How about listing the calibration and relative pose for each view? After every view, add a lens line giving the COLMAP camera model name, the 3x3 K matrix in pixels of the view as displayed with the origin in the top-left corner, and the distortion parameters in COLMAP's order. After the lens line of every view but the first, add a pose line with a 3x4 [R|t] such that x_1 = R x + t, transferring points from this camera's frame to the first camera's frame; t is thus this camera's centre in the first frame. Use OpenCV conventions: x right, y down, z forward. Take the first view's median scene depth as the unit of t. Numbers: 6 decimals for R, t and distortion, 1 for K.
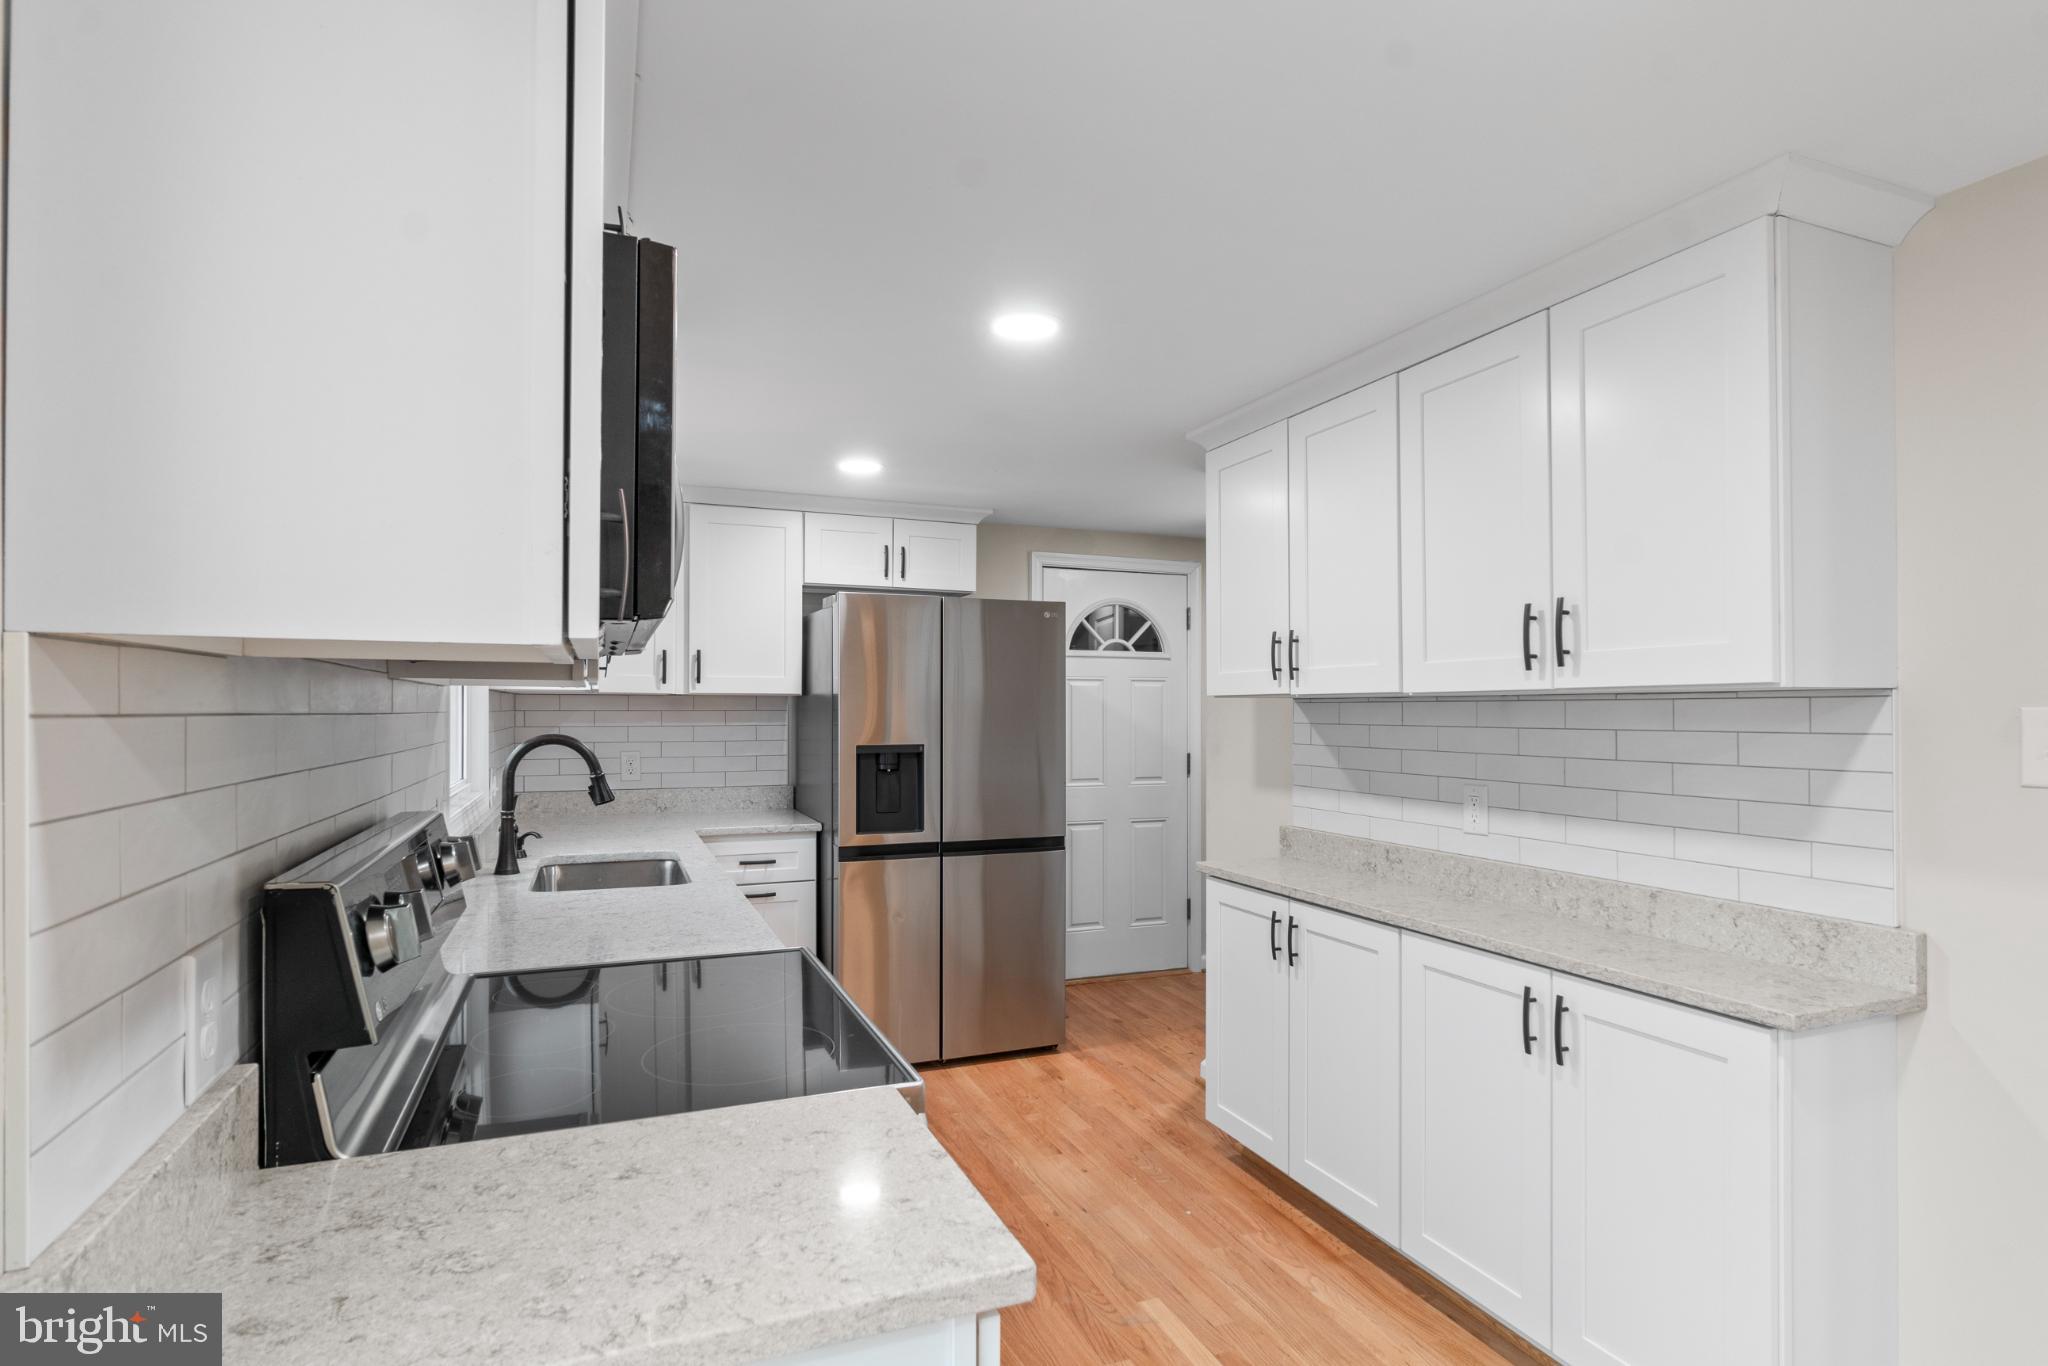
lens RADIAL K [[1043.2, 0, 1021.5], [0, 1043.2, 701.1], [0, 0, 1]] dist [-0.006089, 0.002019]
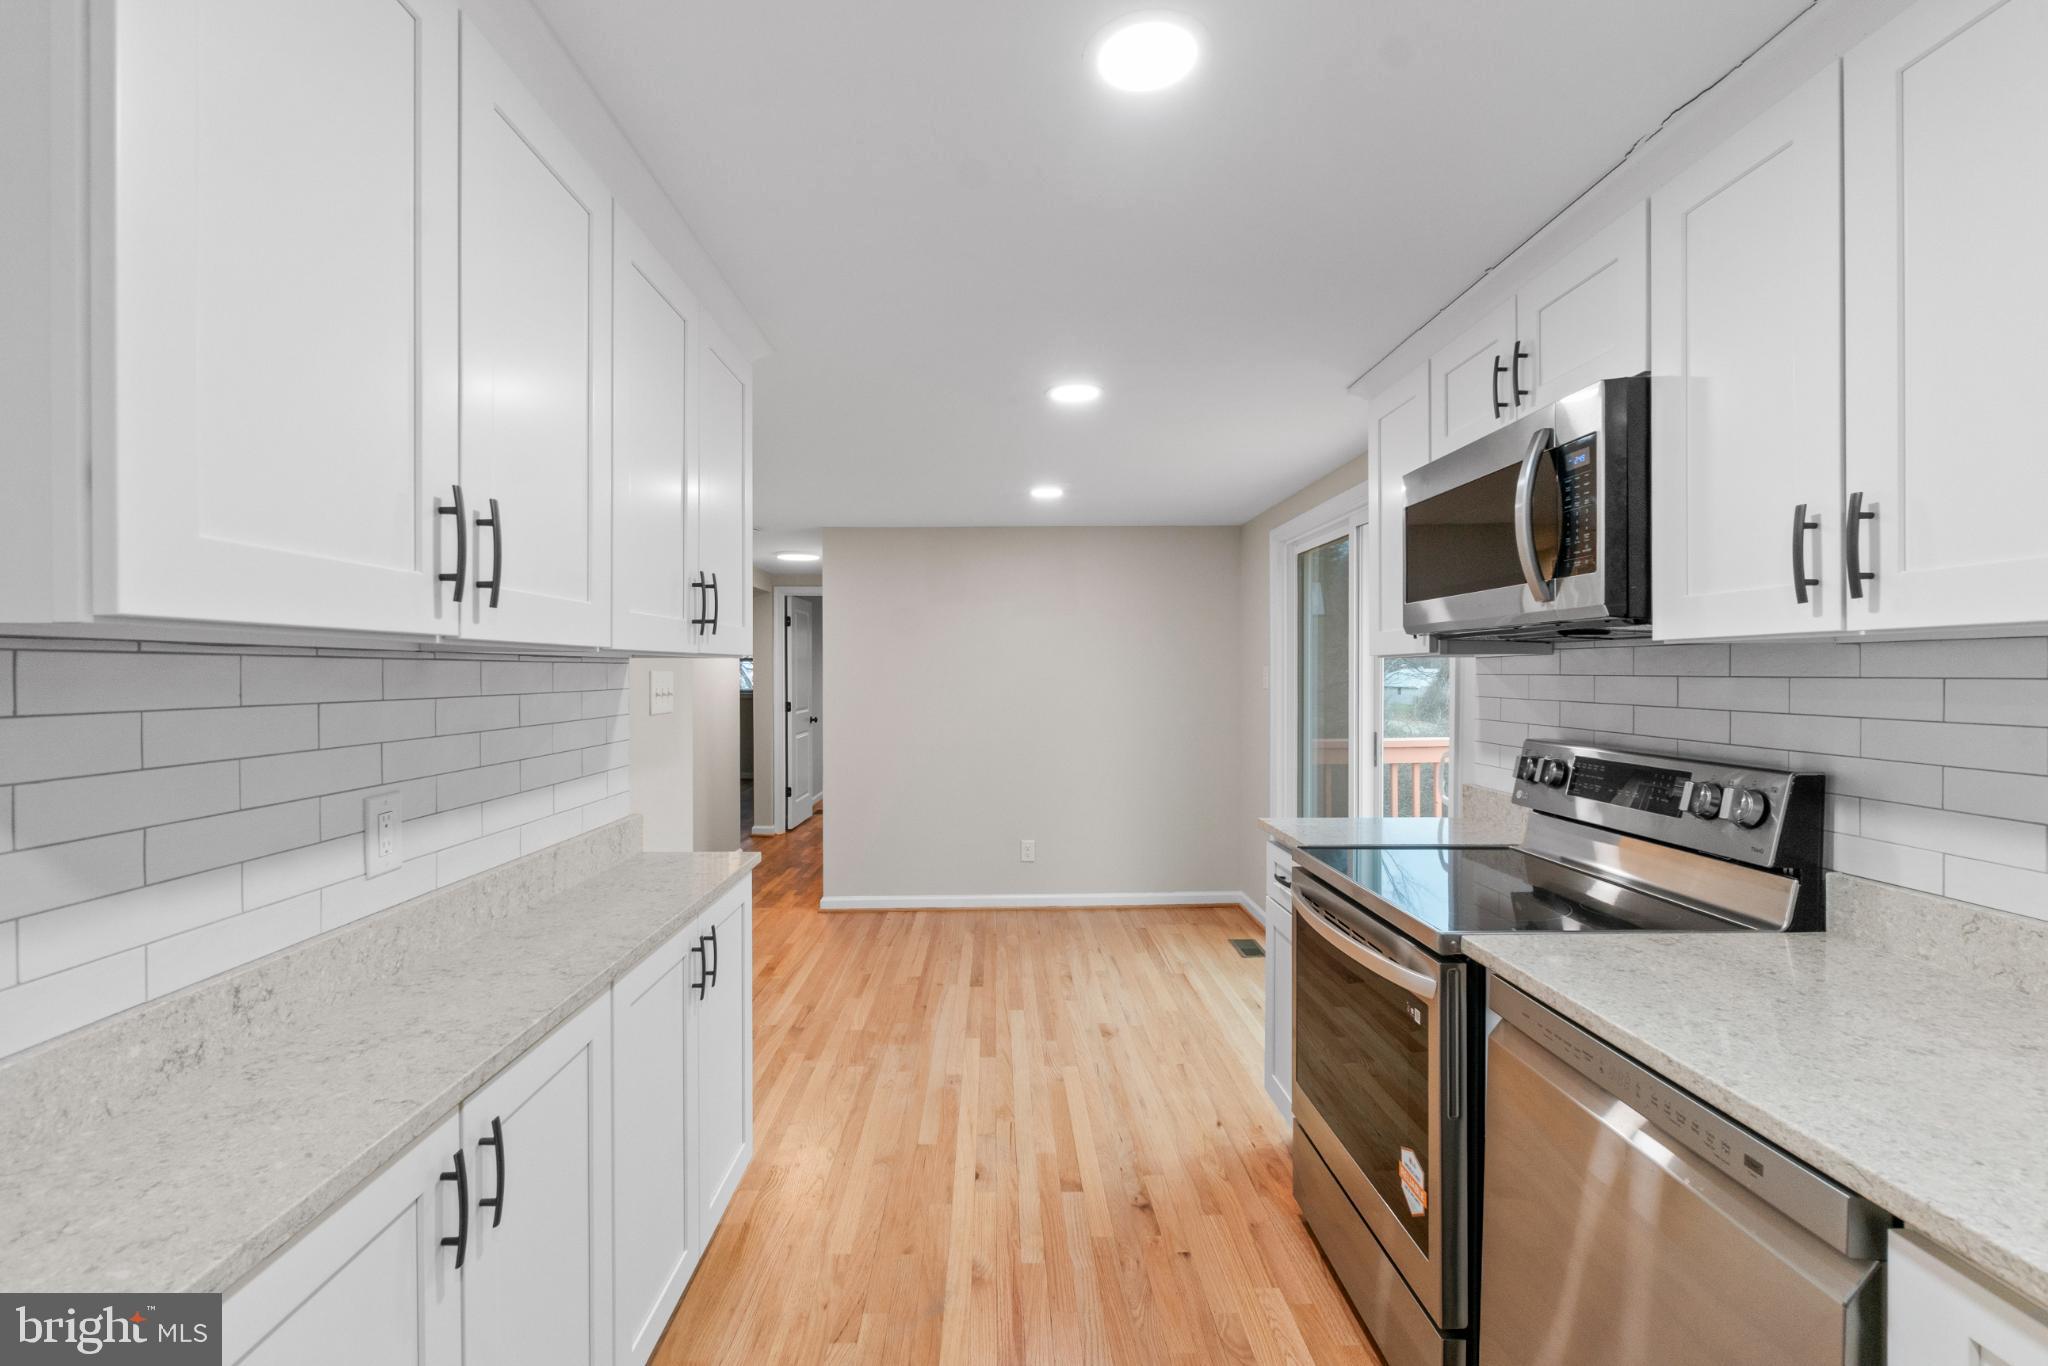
lens RADIAL K [[909.1, 0, 1013.0], [0, 909.1, 673.2], [0, 0, 1]] dist [-0.005062, -0.000348]
pose [[-0.932853, -0.001222, 0.360256, -0.108553], [-0.003489, 0.999978, -0.005644, 0.010227], [-0.360241, -0.006522, -0.932836, 1.375415]]
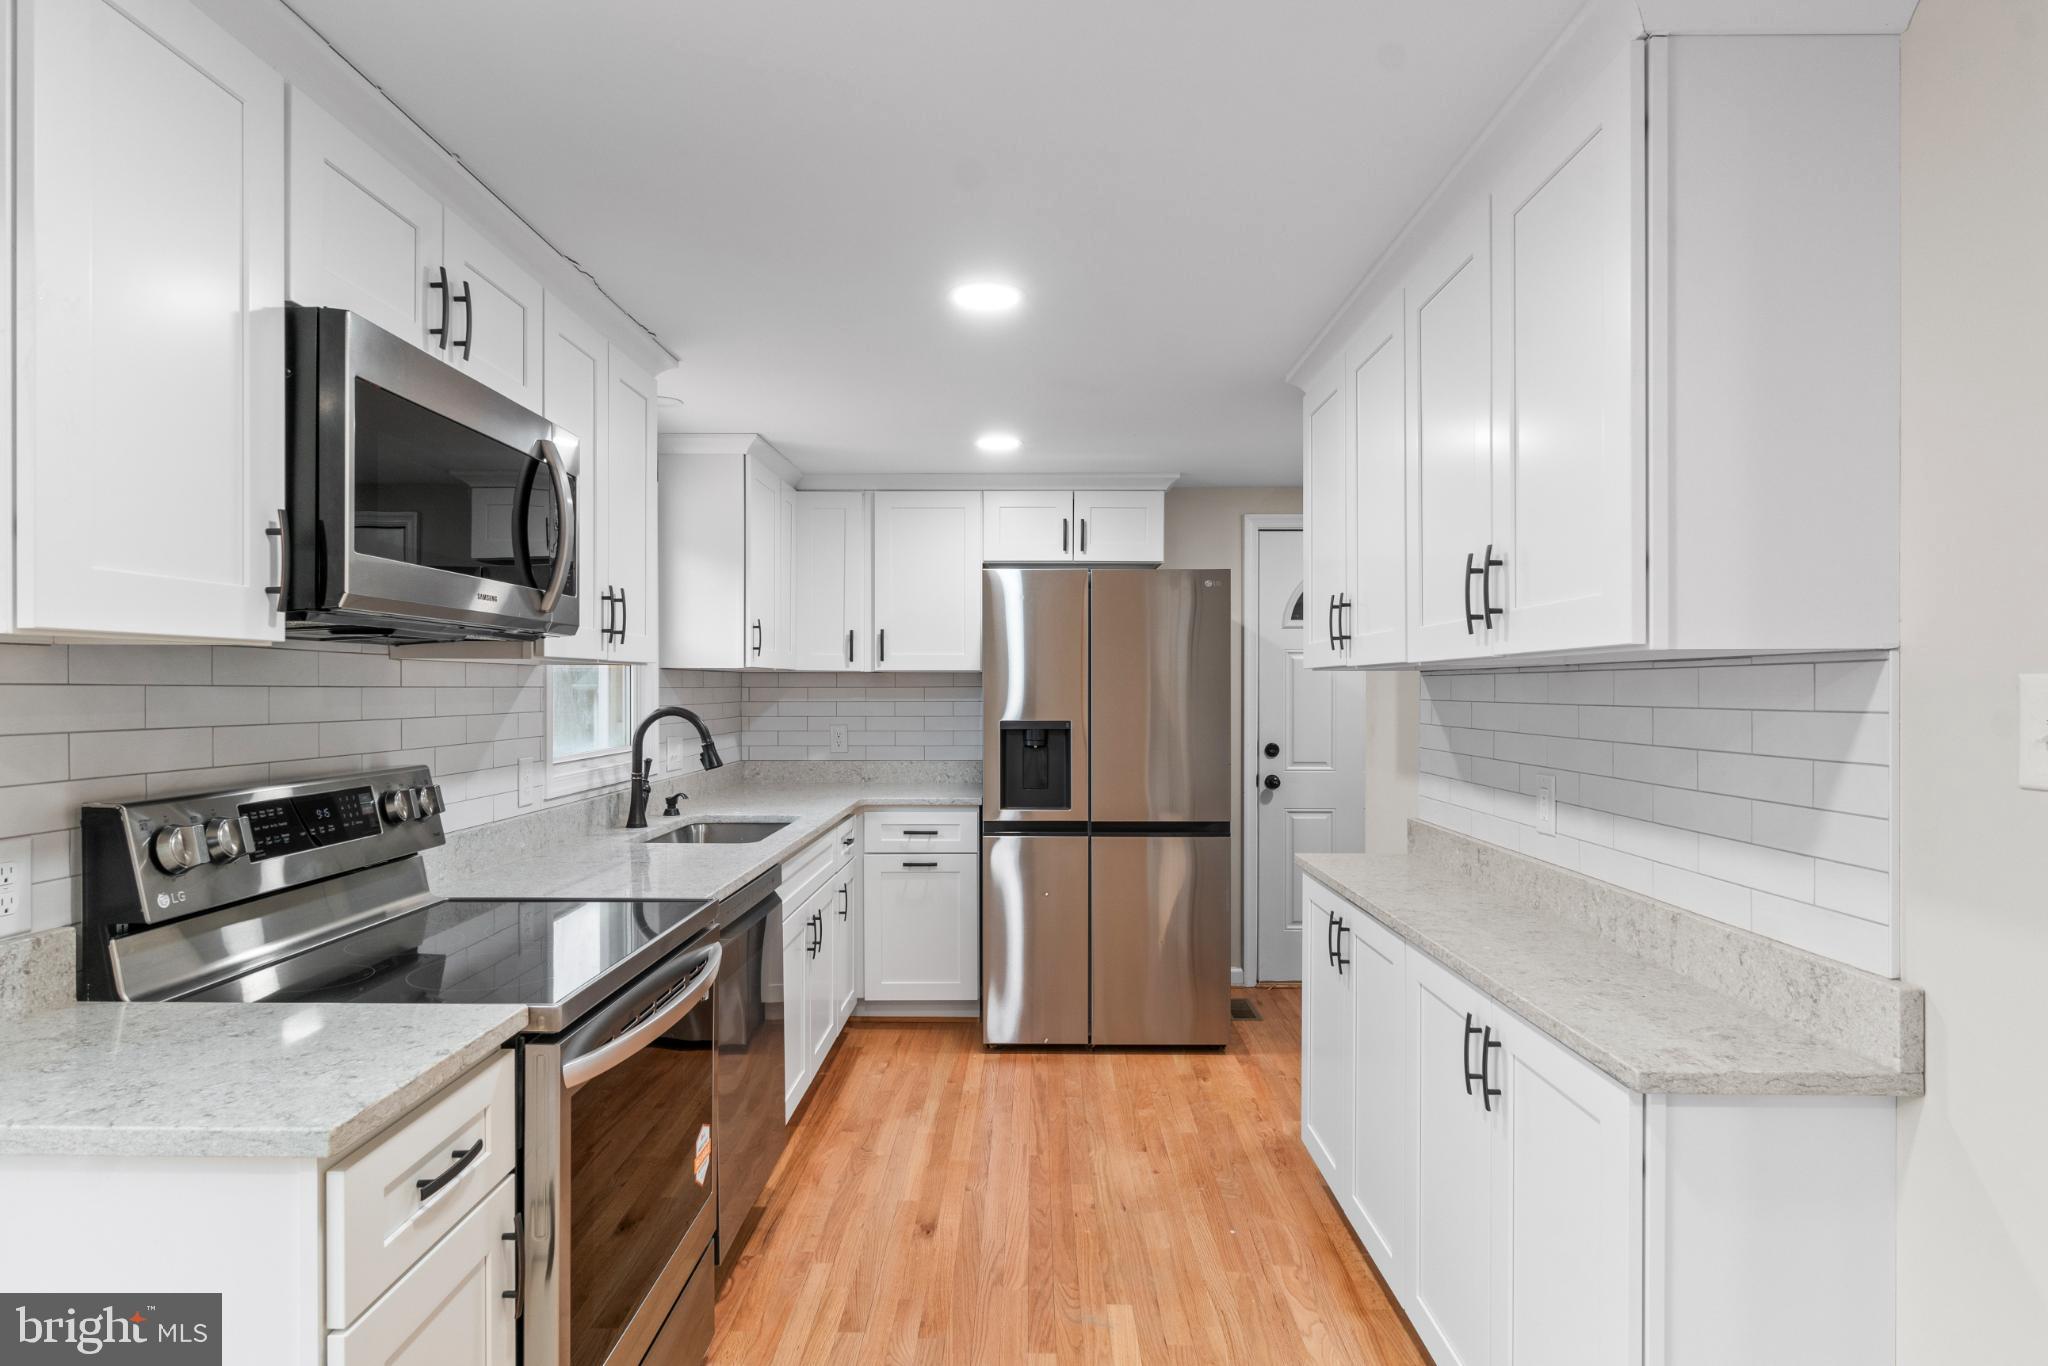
lens RADIAL K [[1102.6, 0, 1013.9], [0, 1102.6, 689.9], [0, 0, 1]] dist [0.003963, -0.002676]
pose [[0.921555, -0.000411, -0.388247, 0.388890], [0.004106, 0.999954, 0.008688, 0.004740], [0.388225, -0.009601, 0.921514, 0.037039]]
